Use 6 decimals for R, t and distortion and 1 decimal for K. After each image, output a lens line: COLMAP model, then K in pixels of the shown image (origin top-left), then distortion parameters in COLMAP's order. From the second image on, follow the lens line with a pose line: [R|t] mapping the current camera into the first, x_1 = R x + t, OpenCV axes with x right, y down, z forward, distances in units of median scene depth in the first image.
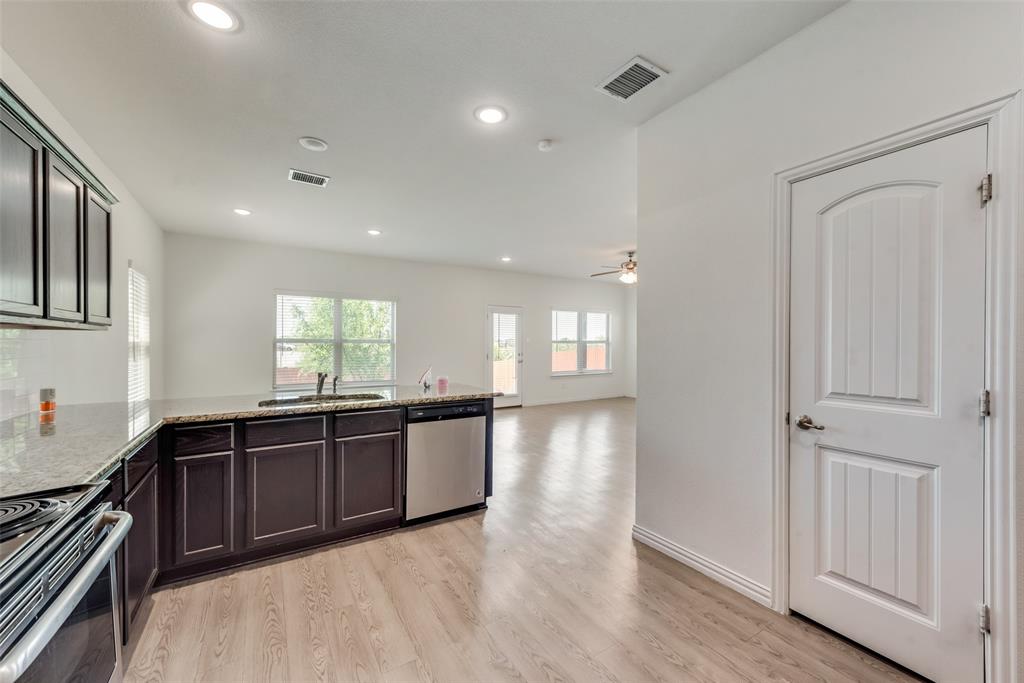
lens RADIAL K [[398.4, 0, 513.8], [0, 398.4, 348.0], [0, 0, 1]] dist [0.000545, 0.000056]
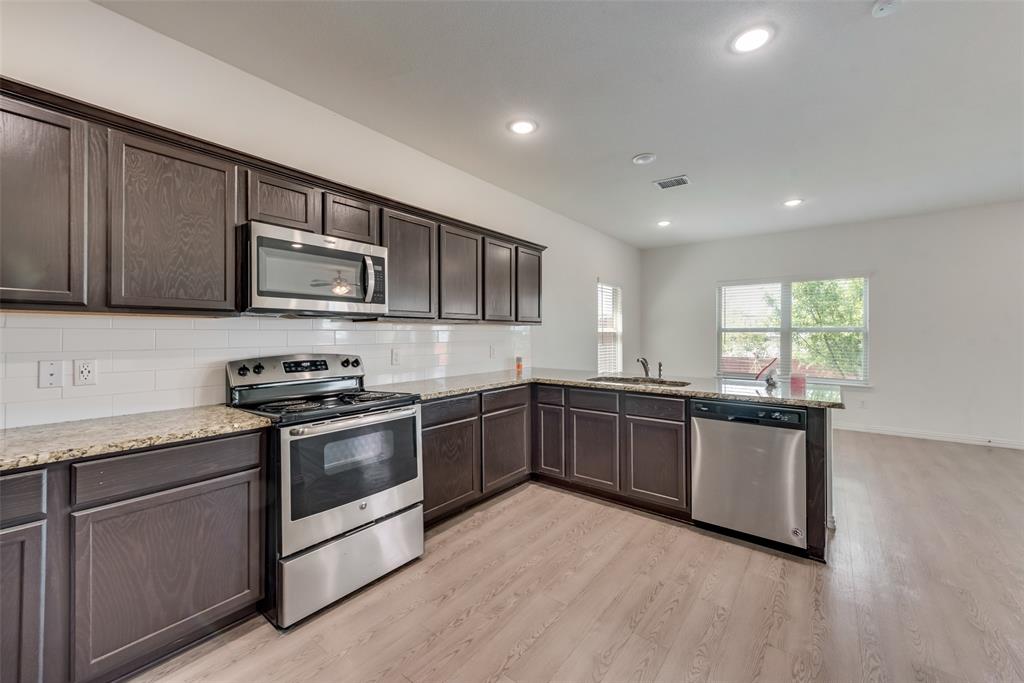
lens RADIAL K [[405.4, 0, 525.3], [0, 405.4, 334.6], [0, 0, 1]] dist [0.022570, 0.000053]
pose [[0.353852, -0.000099, -0.935301, 0.501543], [-0.007313, 0.999969, -0.002873, 0.000582], [0.935273, 0.007857, 0.353840, 0.282172]]
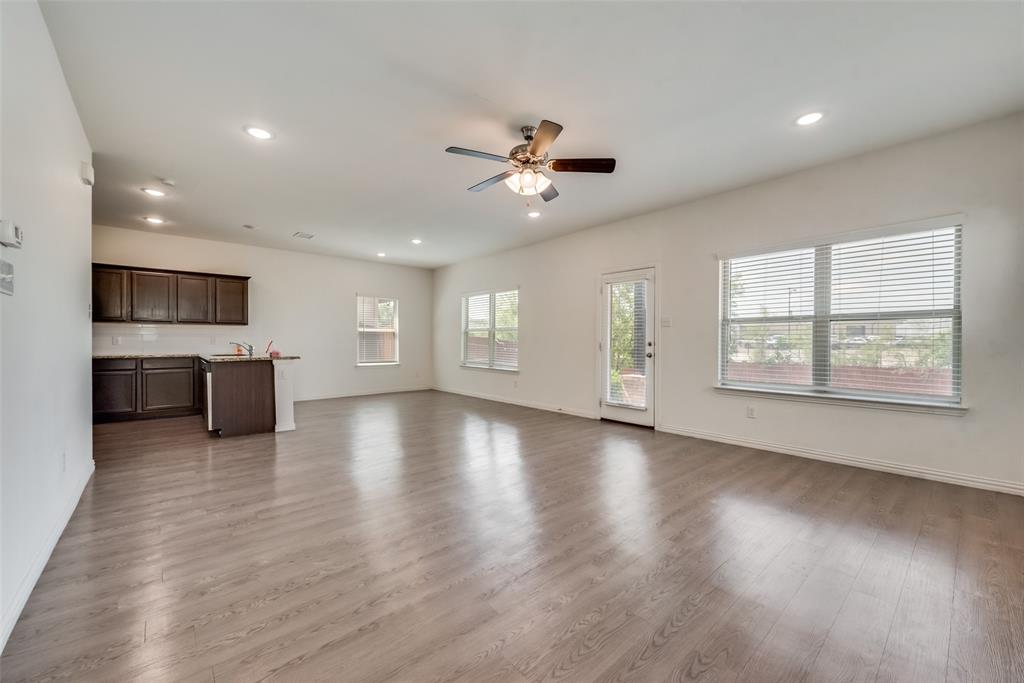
lens RADIAL K [[396.8, 0, 512.0], [0, 396.8, 341.5], [0, 0, 1]] dist [0.001038, 0.000087]
pose [[0.150614, 0.001081, -0.988592, 1.723018], [-0.011662, 0.999932, -0.000683, 0.044825], [0.988524, 0.011632, 0.150617, 2.061811]]
